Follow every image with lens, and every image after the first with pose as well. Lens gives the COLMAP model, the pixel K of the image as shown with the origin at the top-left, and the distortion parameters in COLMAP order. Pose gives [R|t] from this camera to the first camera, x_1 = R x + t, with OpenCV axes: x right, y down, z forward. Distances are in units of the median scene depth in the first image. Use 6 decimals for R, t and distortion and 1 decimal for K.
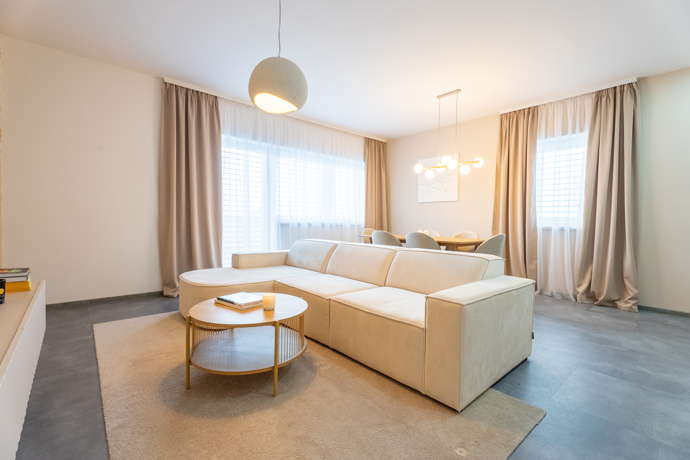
lens RADIAL K [[308.5, 0, 346.8], [0, 308.5, 228.4], [0, 0, 1]] dist [0.005059, -0.002227]
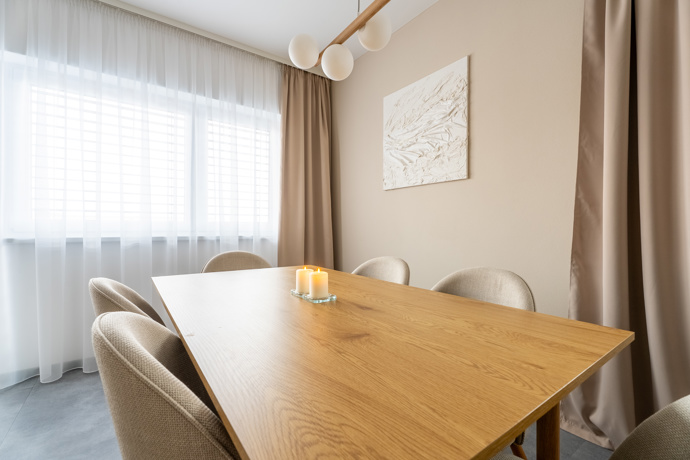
lens RADIAL K [[308.5, 0, 347.8], [0, 308.5, 228.2], [0, 0, 1]] dist [0.005059, -0.002227]
pose [[0.994994, -0.010516, -0.099384, 0.316115], [0.008555, 0.999761, -0.020141, -0.025744], [0.099572, 0.019190, 0.994845, 0.763738]]
